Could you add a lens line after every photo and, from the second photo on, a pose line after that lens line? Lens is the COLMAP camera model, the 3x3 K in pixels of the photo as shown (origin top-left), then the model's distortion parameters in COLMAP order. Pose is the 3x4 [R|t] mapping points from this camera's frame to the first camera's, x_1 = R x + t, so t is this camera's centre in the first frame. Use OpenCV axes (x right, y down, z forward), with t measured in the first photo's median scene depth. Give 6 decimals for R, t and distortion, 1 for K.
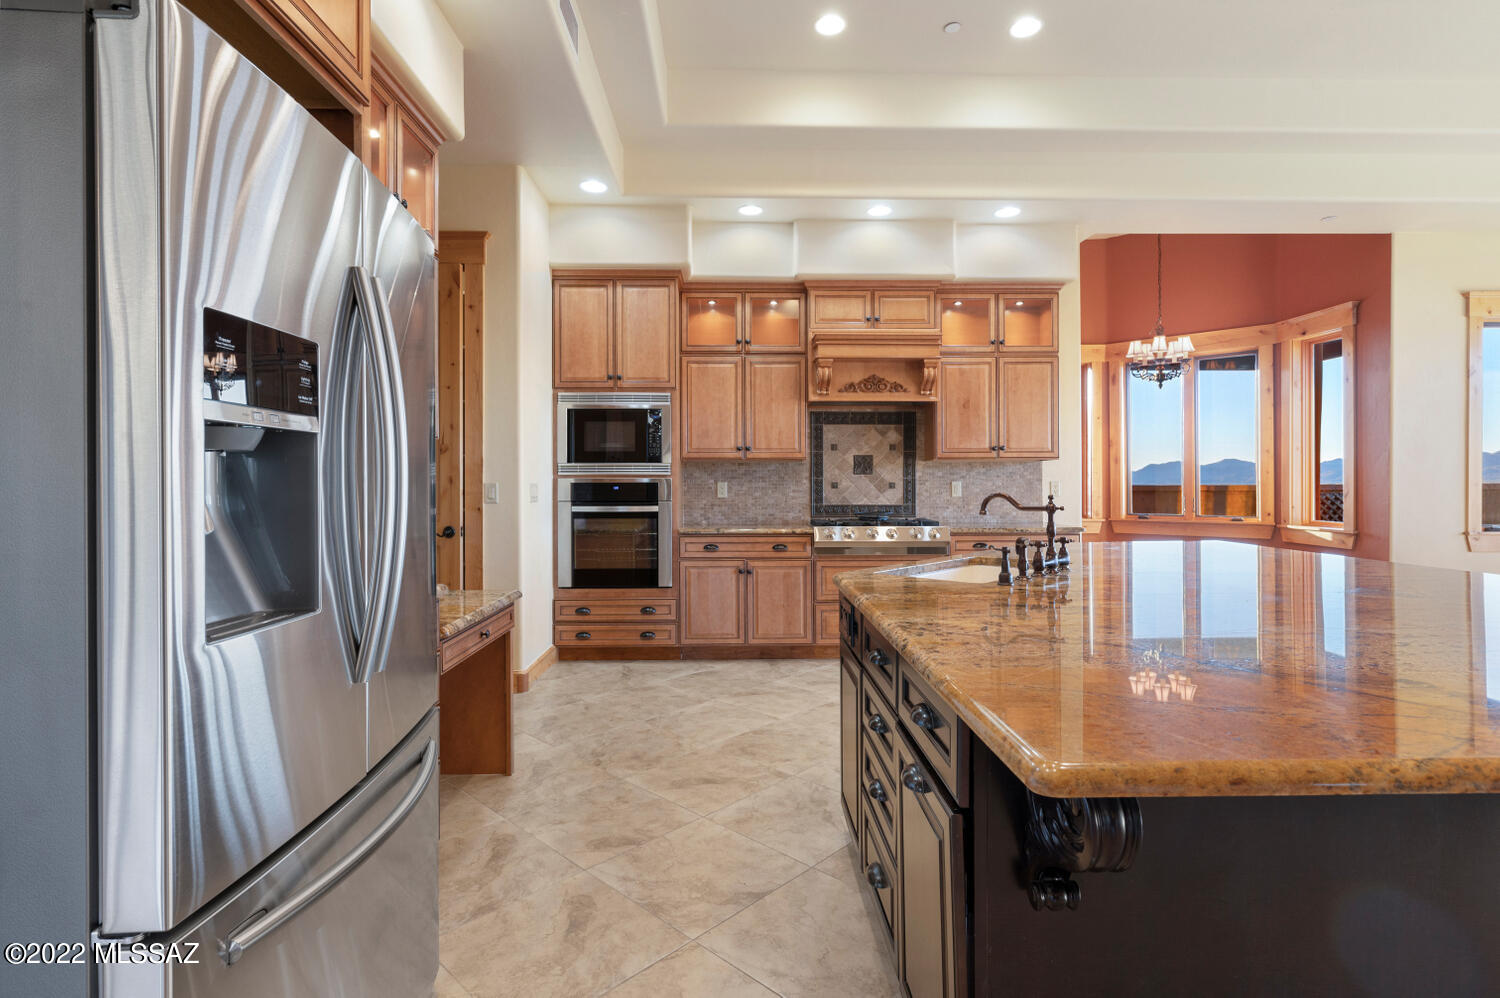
lens RADIAL K [[724.6, 0, 756.3], [0, 724.6, 480.8], [0, 0, 1]] dist [-0.000608, 0.000468]
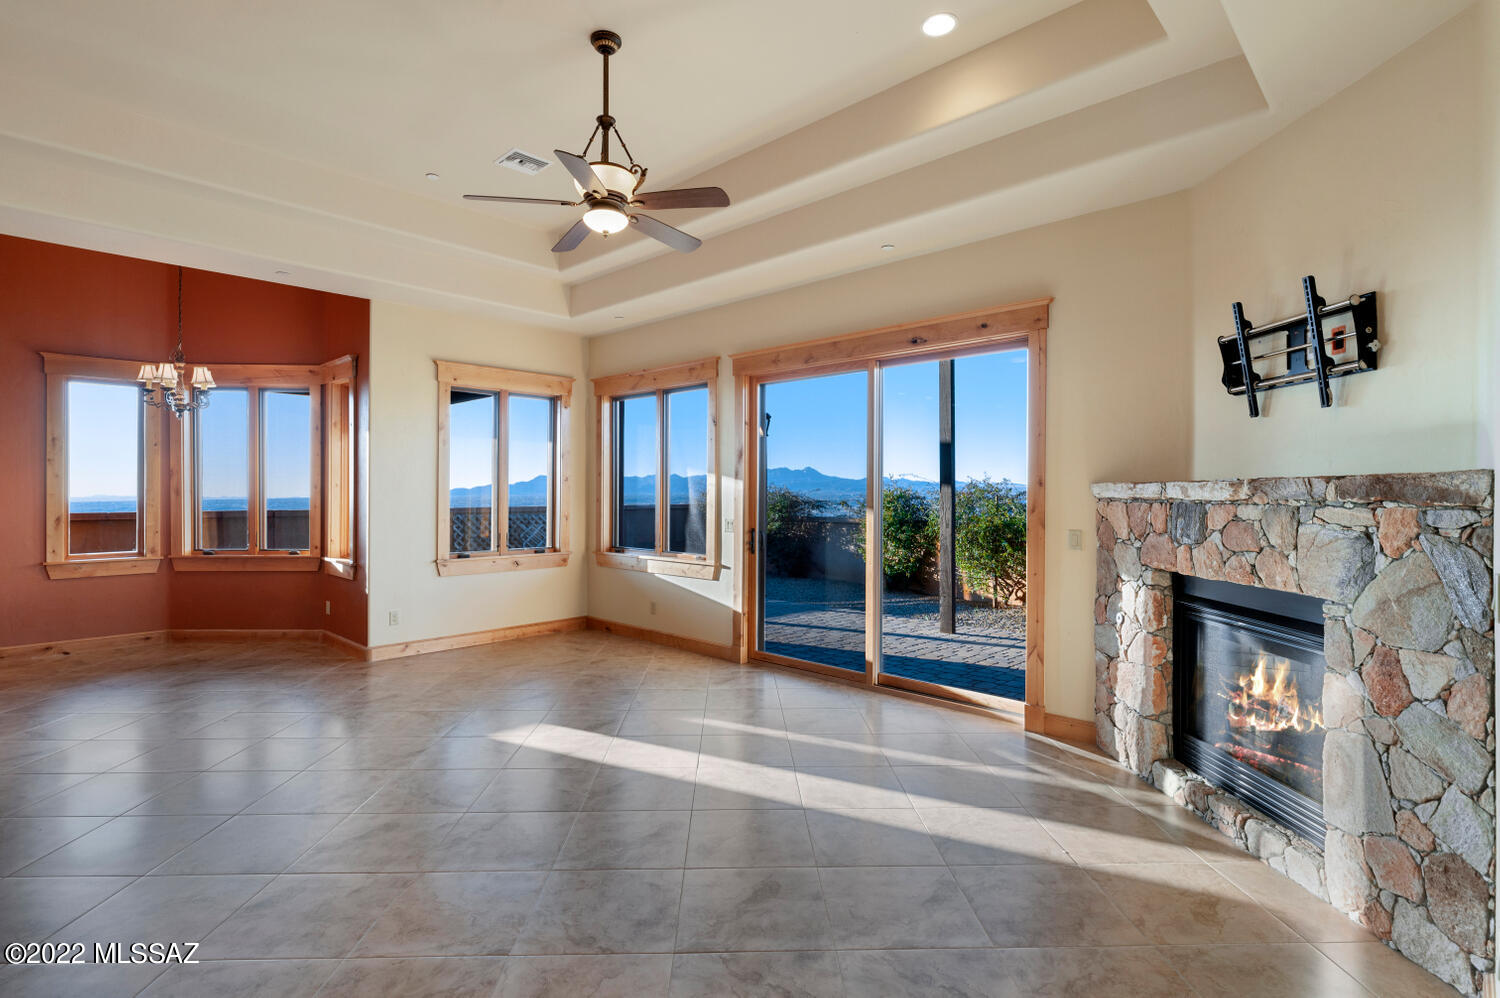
lens RADIAL K [[724.6, 0, 740.5], [0, 724.6, 489.1], [0, 0, 1]] dist [-0.000608, 0.000468]
pose [[0.713435, 0.007559, 0.700680, 0.544806], [-0.006699, 0.999970, -0.003967, -0.049661], [-0.700689, -0.001864, 0.713464, -0.226001]]
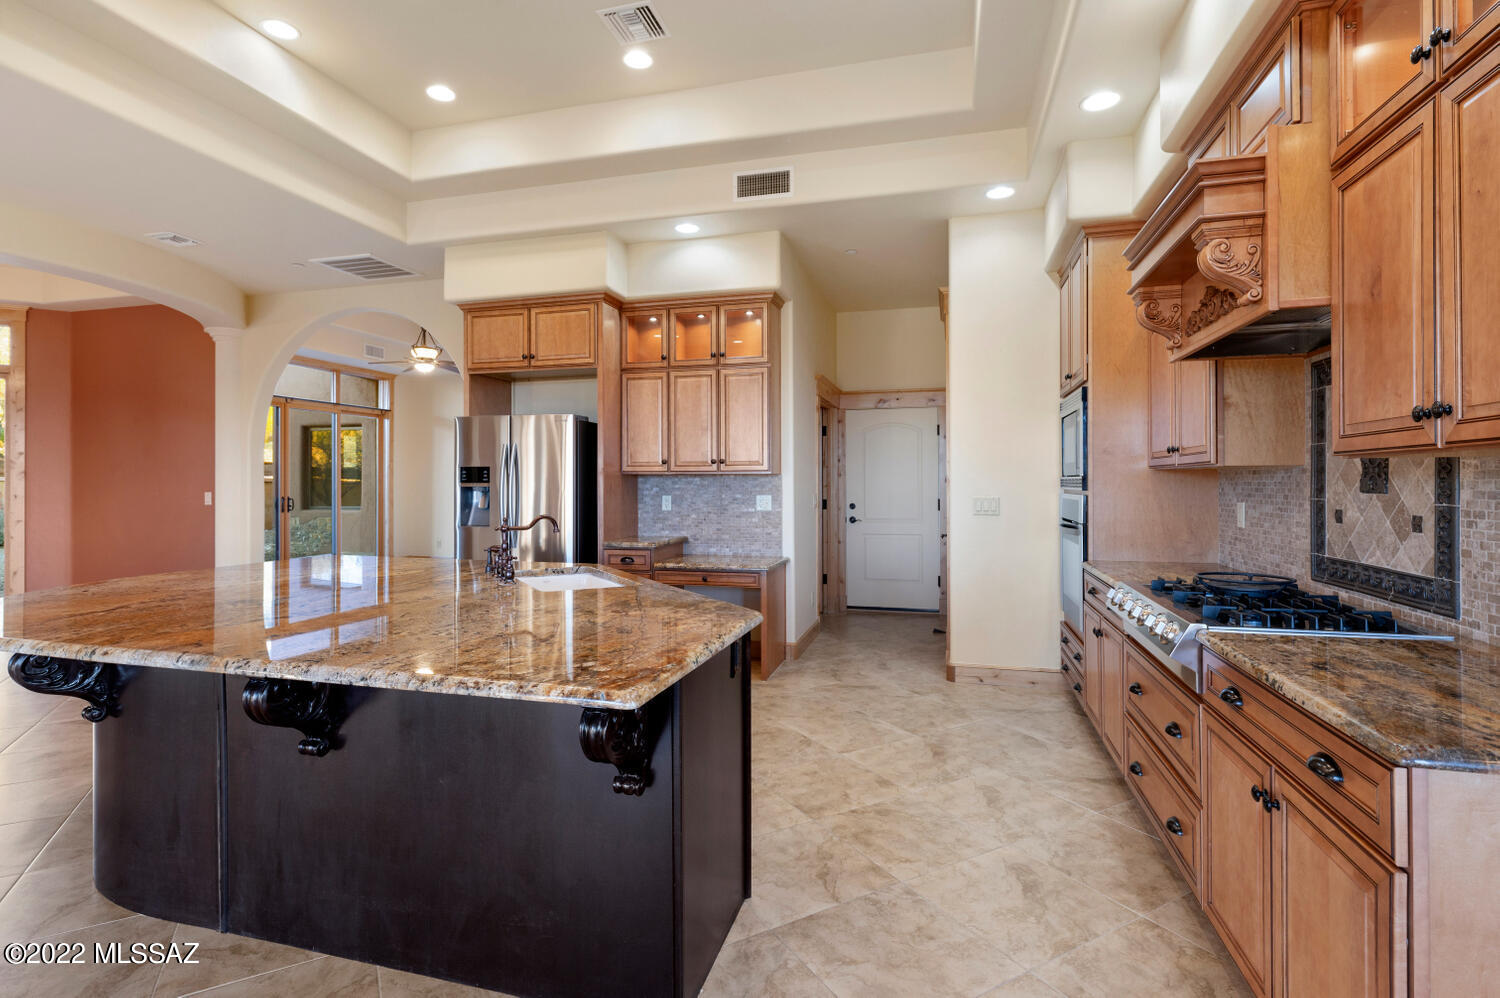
lens RADIAL K [[724.6, 0, 743.4], [0, 724.6, 484.4], [0, 0, 1]] dist [-0.000608, 0.000468]
pose [[-0.289574, 0.003694, -0.957148, 0.731057], [0.004927, 0.999985, 0.002369, -0.018918], [0.957143, -0.004029, -0.289588, 0.866552]]
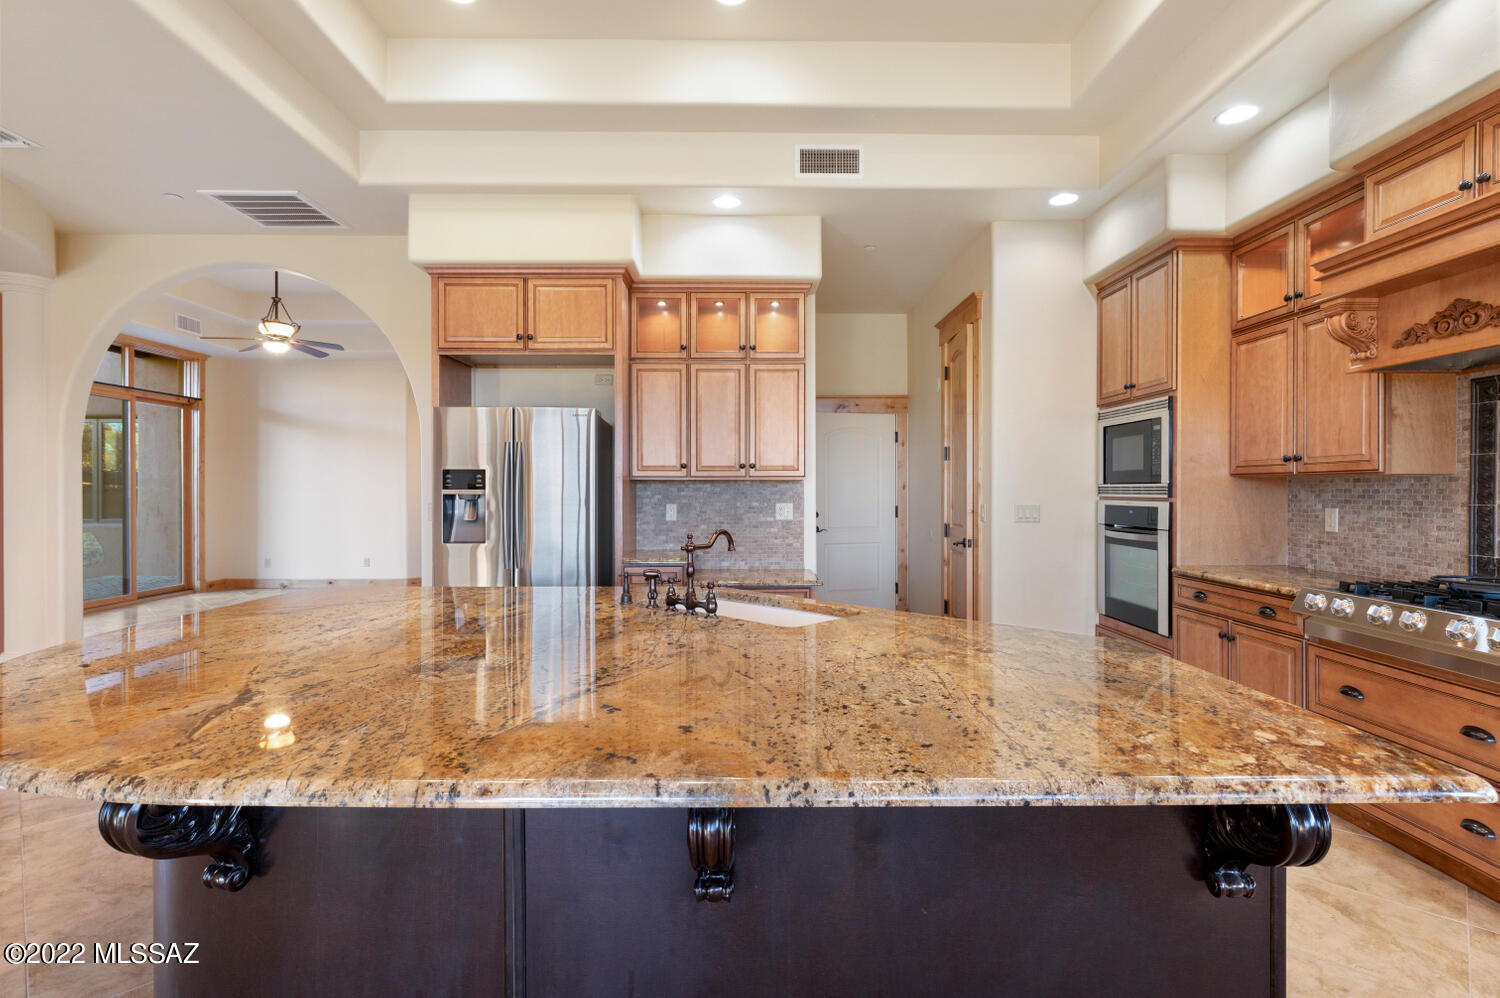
lens RADIAL K [[724.6, 0, 746.9], [0, 724.6, 493.8], [0, 0, 1]] dist [-0.000608, 0.000468]
pose [[-0.010018, 0.007215, -0.999924, 0.681548], [0.004495, 0.999964, 0.007170, -0.020324], [0.999940, -0.004423, -0.010051, 0.536043]]
